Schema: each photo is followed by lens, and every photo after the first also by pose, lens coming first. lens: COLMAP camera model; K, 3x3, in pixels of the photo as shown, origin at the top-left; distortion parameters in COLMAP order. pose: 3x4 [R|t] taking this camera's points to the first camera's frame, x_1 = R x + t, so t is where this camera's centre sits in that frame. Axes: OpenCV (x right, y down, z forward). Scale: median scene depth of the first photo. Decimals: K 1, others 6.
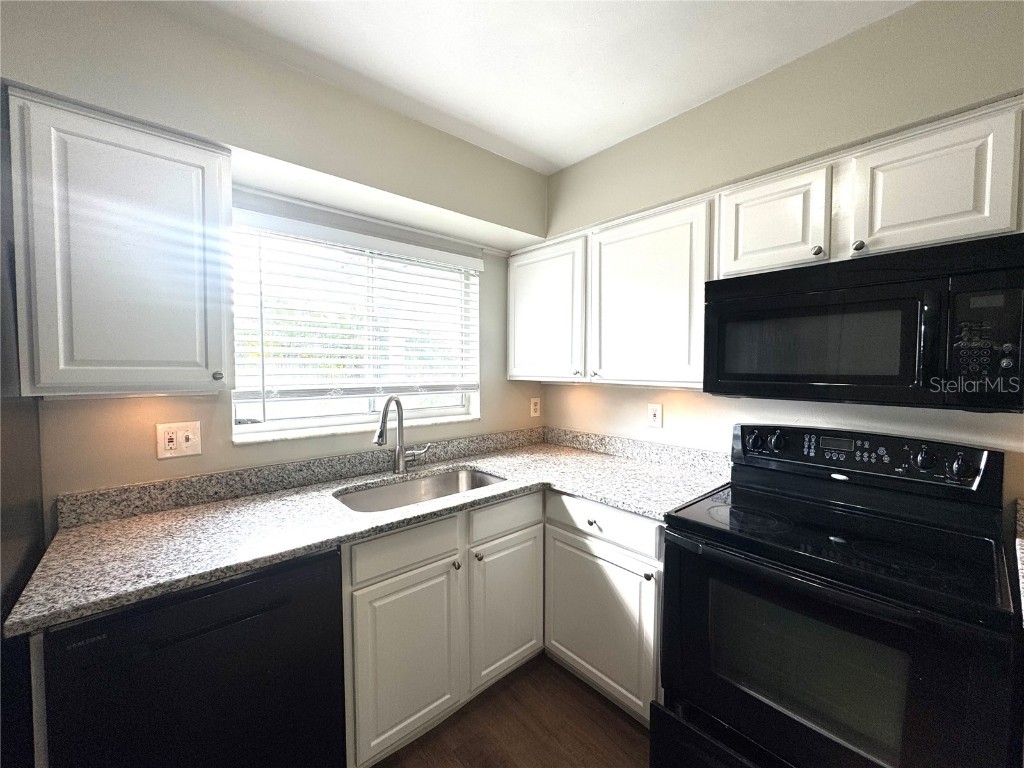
lens RADIAL K [[403.1, 0, 509.9], [0, 403.1, 385.3], [0, 0, 1]] dist [-0.004226, 0.000558]
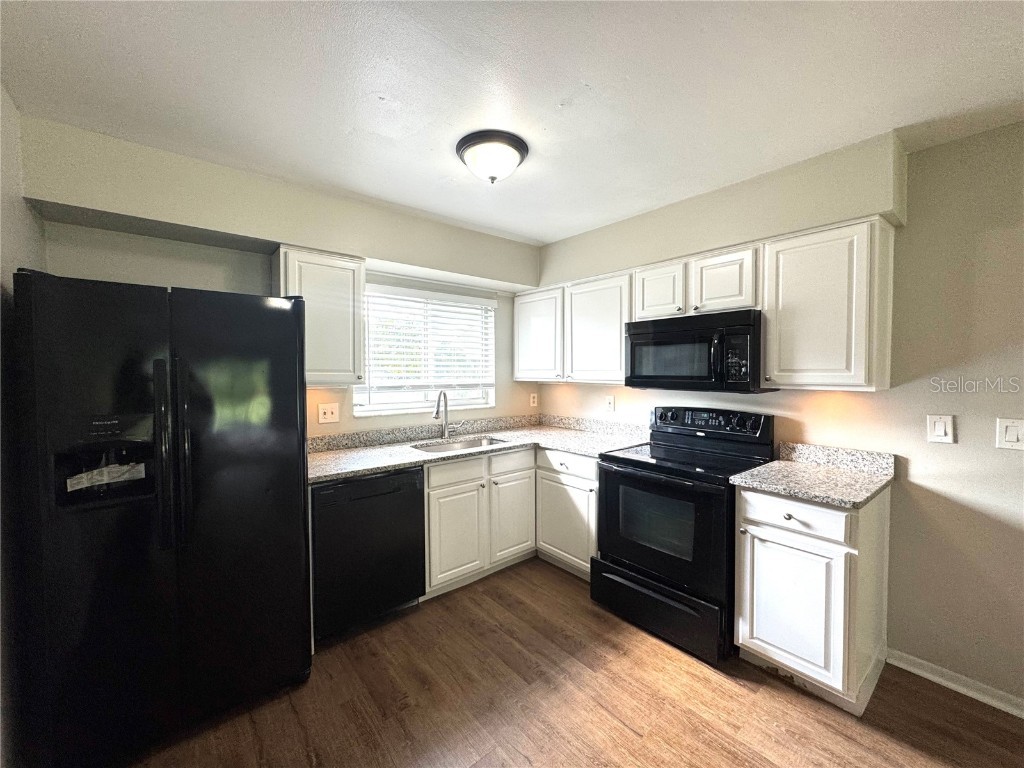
lens RADIAL K [[403.1, 0, 513.7], [0, 403.1, 382.9], [0, 0, 1]] dist [-0.004226, 0.000558]
pose [[0.999812, -0.002707, -0.019219, 0.034353], [0.002390, 0.999861, -0.016492, 0.028881], [0.019261, 0.016443, 0.999679, -0.722626]]
